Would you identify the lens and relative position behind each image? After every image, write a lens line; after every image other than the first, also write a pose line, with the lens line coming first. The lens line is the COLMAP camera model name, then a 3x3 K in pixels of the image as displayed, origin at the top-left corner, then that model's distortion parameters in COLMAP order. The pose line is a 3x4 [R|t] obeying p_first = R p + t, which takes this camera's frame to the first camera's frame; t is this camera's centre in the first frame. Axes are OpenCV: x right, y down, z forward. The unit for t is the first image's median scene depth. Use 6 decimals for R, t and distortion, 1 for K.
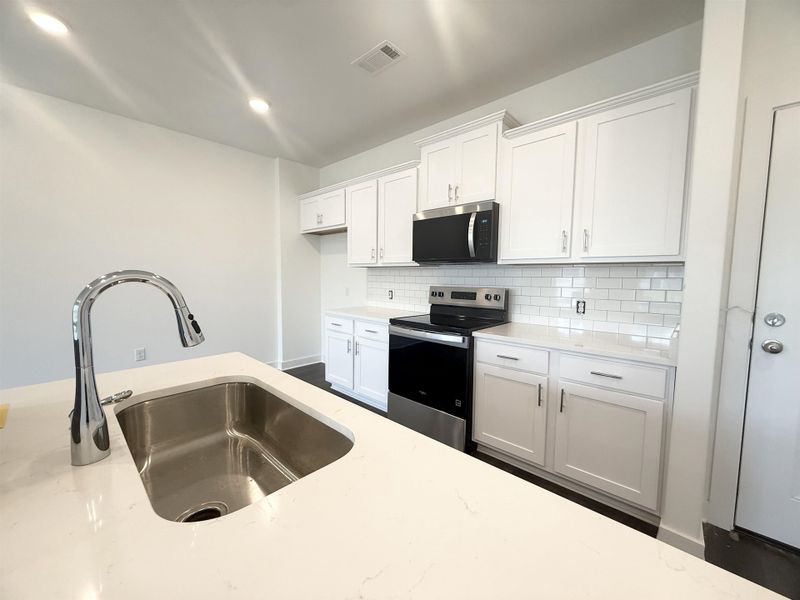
lens RADIAL K [[317.4, 0, 396.7], [0, 317.4, 299.9], [0, 0, 1]] dist [-0.000138, 0.000052]
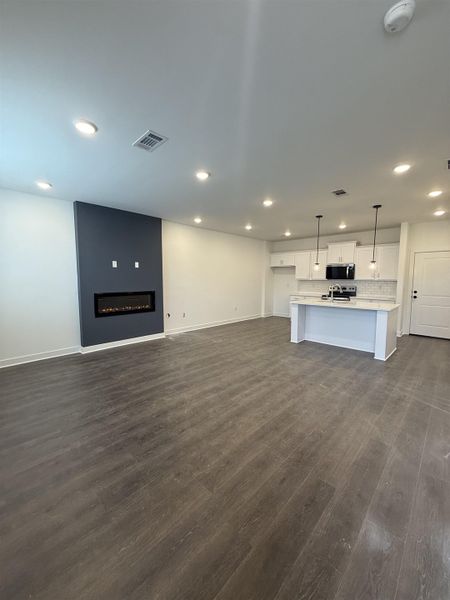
lens RADIAL K [[238.1, 0, 225.1], [0, 238.1, 301.7], [0, 0, 1]] dist [-0.000138, 0.000052]
pose [[0.999935, -0.006969, -0.009041, -1.059740], [0.007137, 0.999800, 0.018658, 0.073517], [0.008910, -0.018721, 0.999785, -1.642780]]
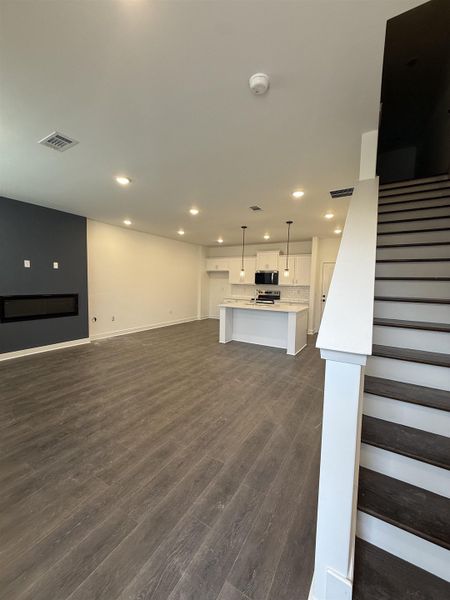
lens RADIAL K [[238.1, 0, 225.1], [0, 238.1, 301.7], [0, 0, 1]] dist [-0.000138, 0.000052]
pose [[0.976687, -0.007281, 0.214543, -0.936576], [0.005737, 0.999953, 0.007817, 0.071531], [-0.214590, -0.006404, 0.976683, -1.733938]]
